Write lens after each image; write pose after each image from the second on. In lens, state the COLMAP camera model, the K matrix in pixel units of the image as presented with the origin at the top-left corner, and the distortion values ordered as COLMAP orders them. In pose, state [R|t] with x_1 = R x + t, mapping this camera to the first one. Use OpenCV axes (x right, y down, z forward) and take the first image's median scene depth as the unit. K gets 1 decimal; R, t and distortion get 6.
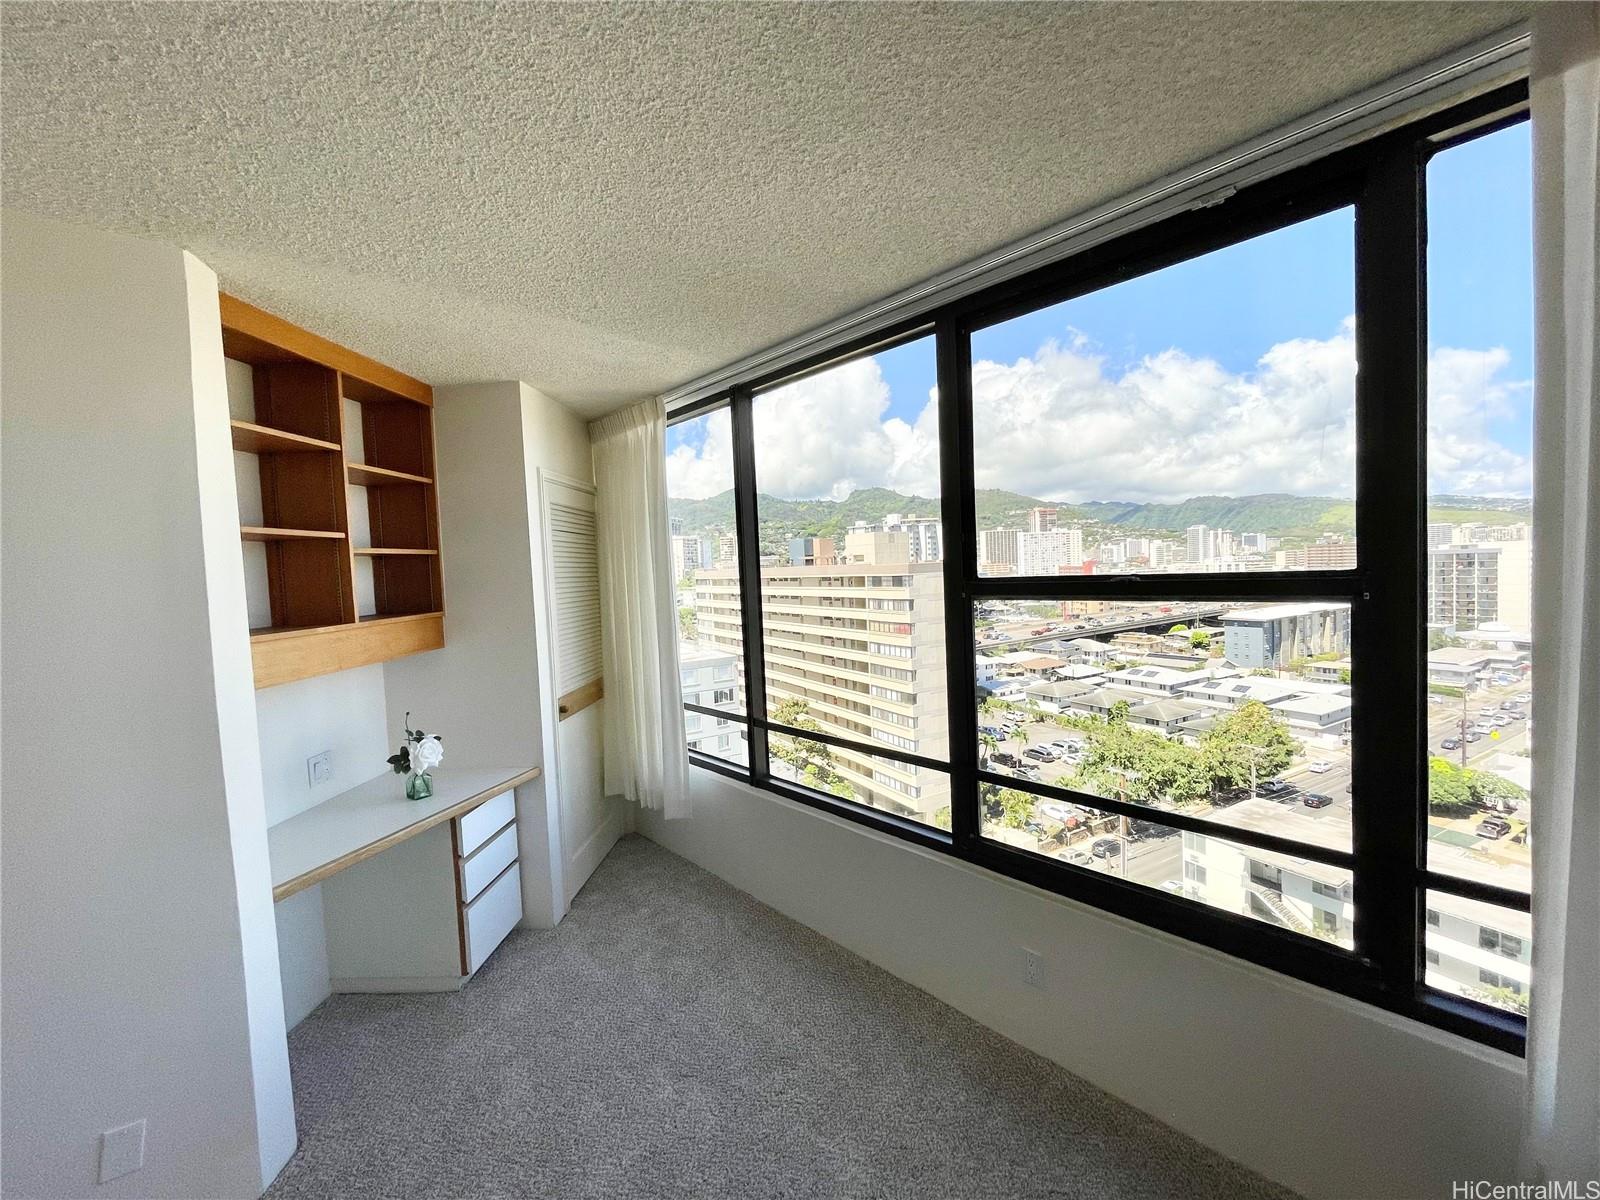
lens RADIAL K [[647.2, 0, 818.4], [0, 647.2, 587.7], [0, 0, 1]] dist [-0.004456, 0.000368]
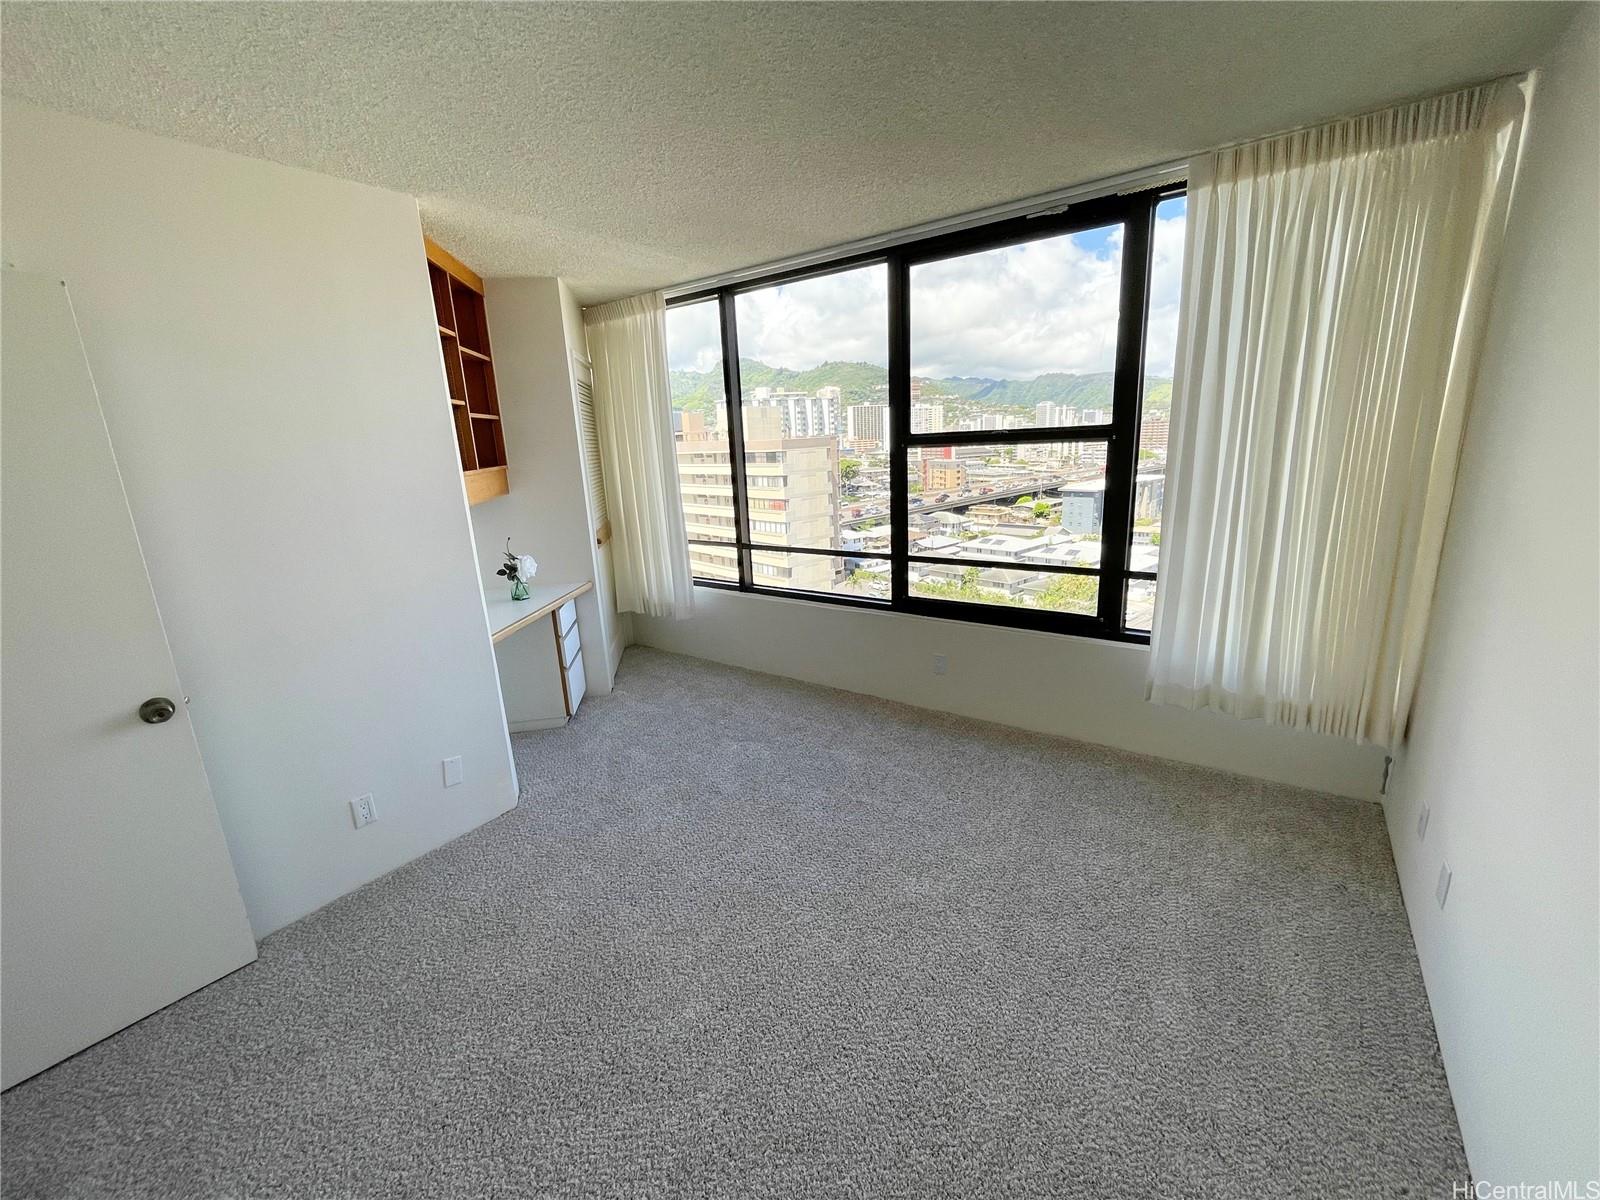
lens RADIAL K [[647.2, 0, 818.4], [0, 647.2, 606.5], [0, 0, 1]] dist [-0.004456, 0.000368]
pose [[0.979237, -0.054245, 0.195324, -0.215507], [0.011555, 0.976902, 0.213374, 0.039745], [-0.202387, -0.206686, 0.957246, -0.390784]]
